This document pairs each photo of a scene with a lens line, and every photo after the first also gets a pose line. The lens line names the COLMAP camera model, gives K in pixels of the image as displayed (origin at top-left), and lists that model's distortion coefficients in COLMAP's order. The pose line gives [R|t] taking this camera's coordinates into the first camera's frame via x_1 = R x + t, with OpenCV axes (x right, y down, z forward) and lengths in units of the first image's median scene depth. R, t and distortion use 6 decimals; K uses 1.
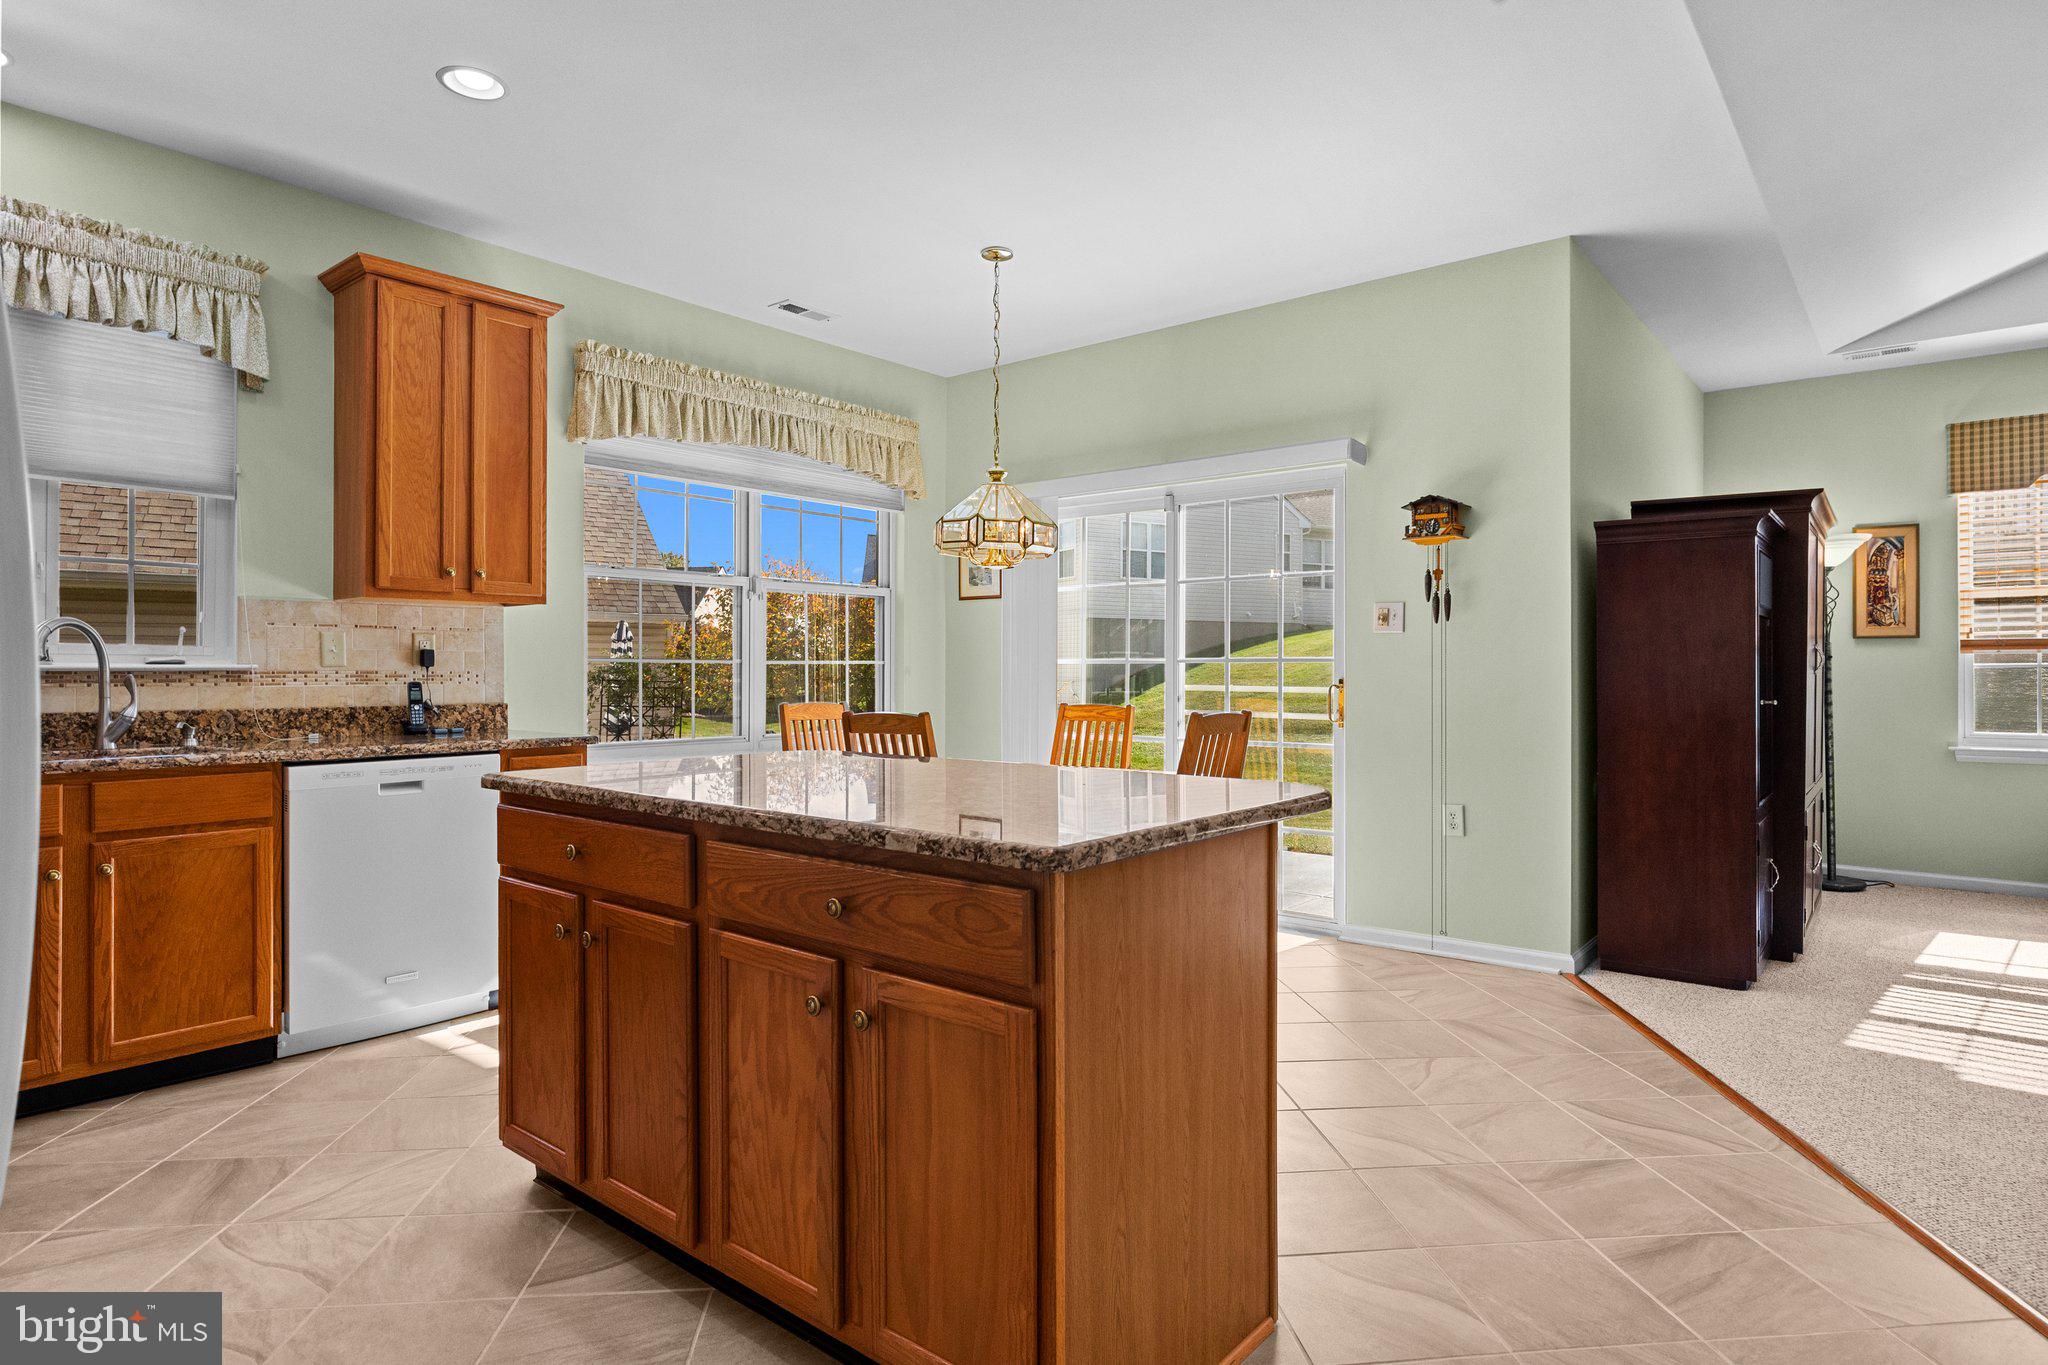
lens RADIAL K [[1117.8, 0, 1025.1], [0, 1117.8, 662.7], [0, 0, 1]] dist [-0.006934, 0.001132]
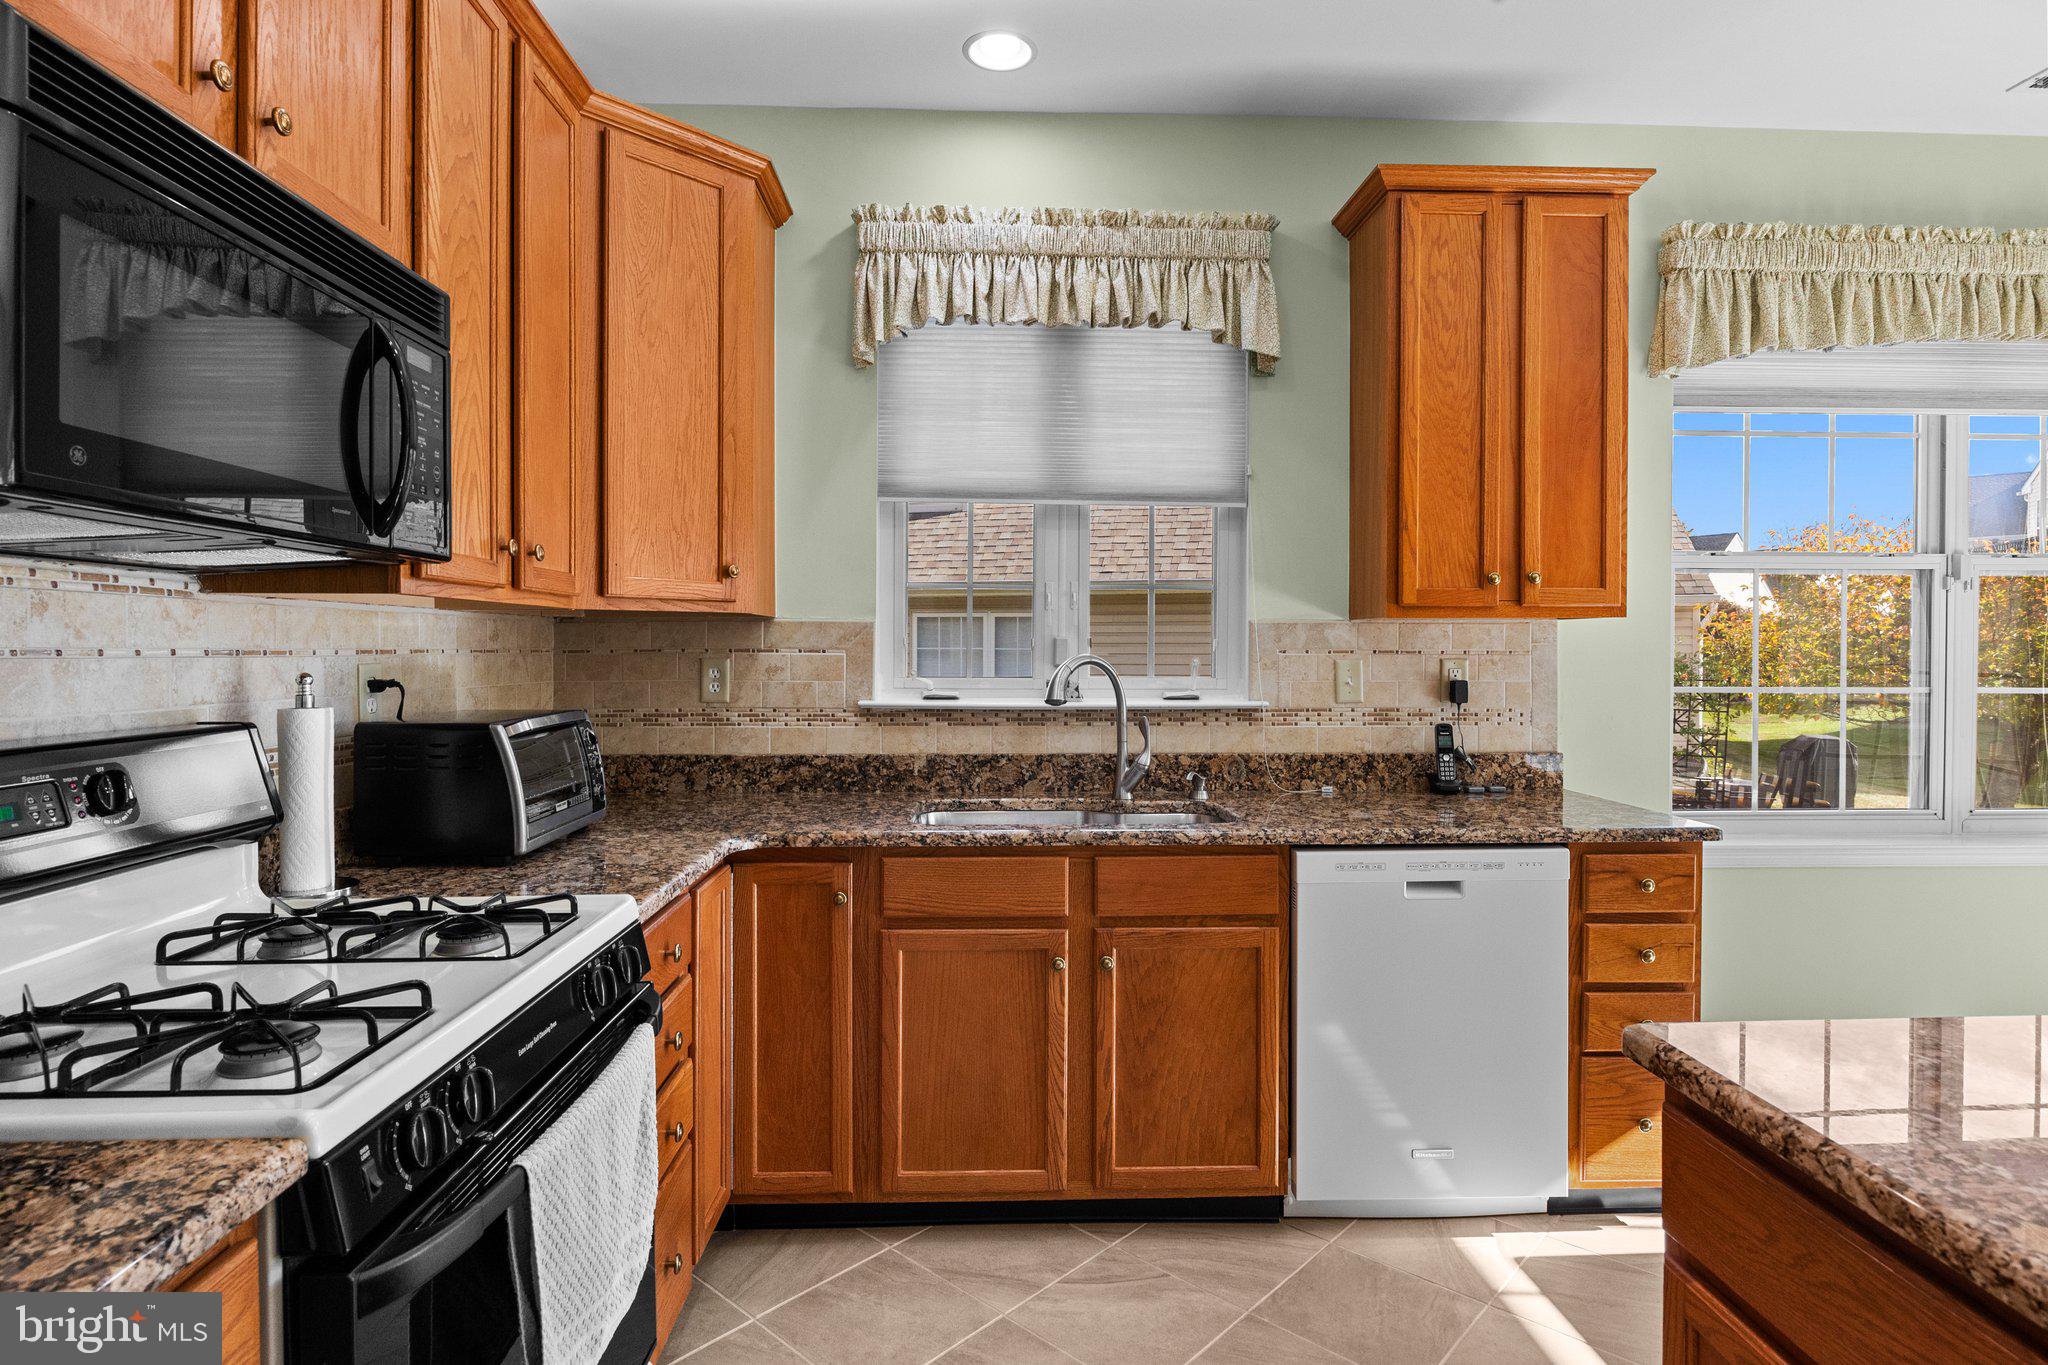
lens RADIAL K [[1074.2, 0, 1025.6], [0, 1074.2, 662.4], [0, 0, 1]] dist [-0.005786, -0.000532]
pose [[0.661842, 0.011624, -0.749553, -0.183136], [0.004518, 0.999800, 0.019494, -0.039837], [0.749630, -0.016288, 0.661657, 0.294648]]
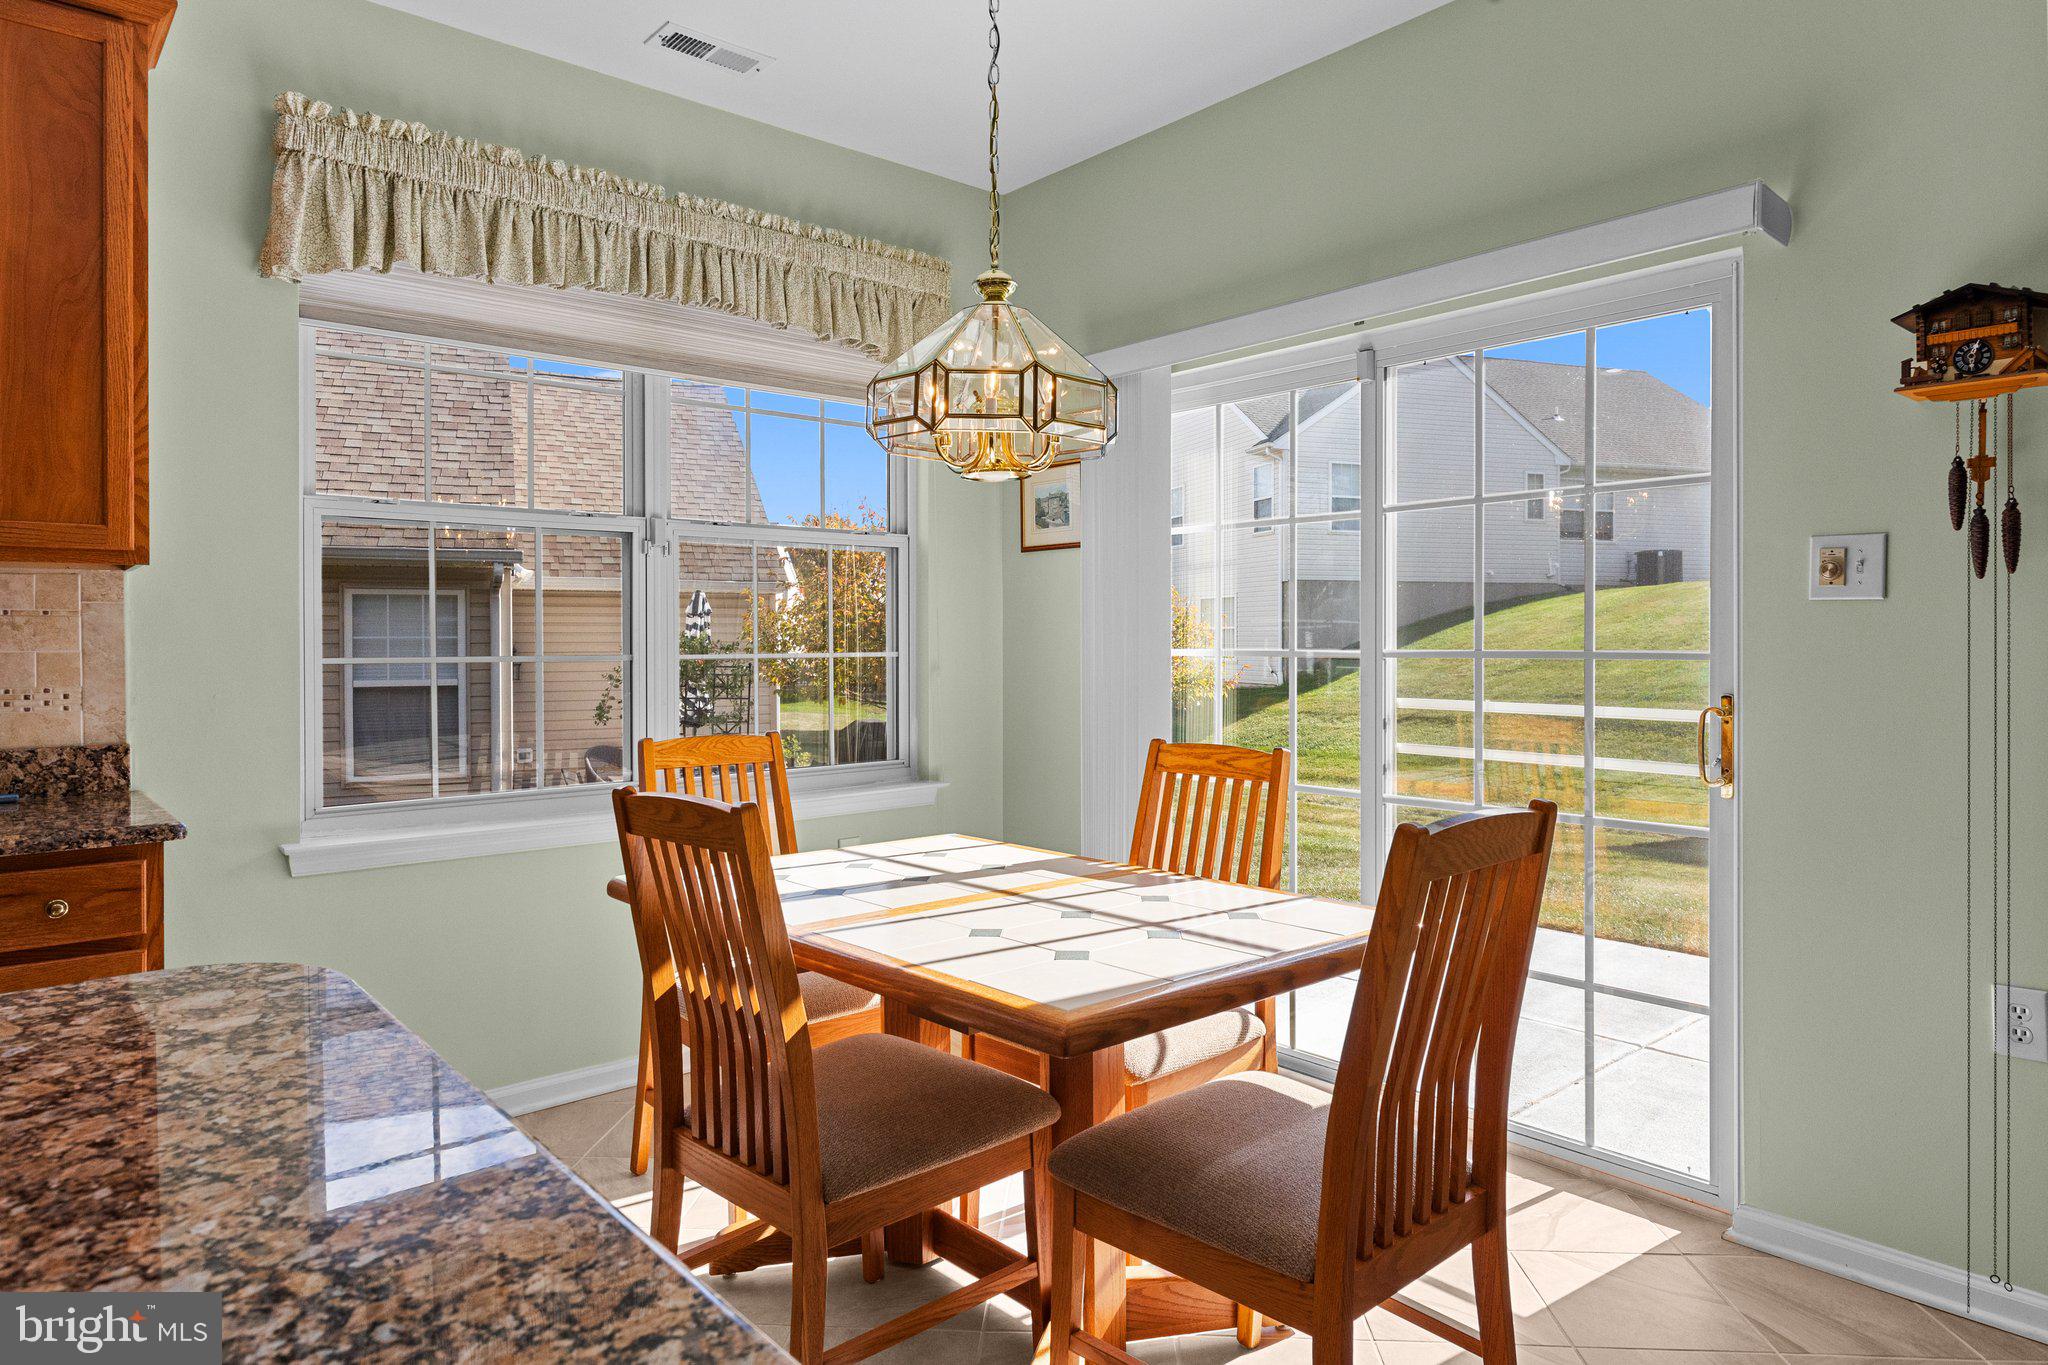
lens RADIAL K [[1245.1, 0, 1011.1], [0, 1245.1, 645.7], [0, 0, 1]] dist [0.004034, -0.001397]
pose [[0.985929, -0.004759, -0.167097, 0.077841], [0.006537, 0.999928, 0.010093, -0.017107], [0.167037, -0.011044, 0.985889, 0.488459]]
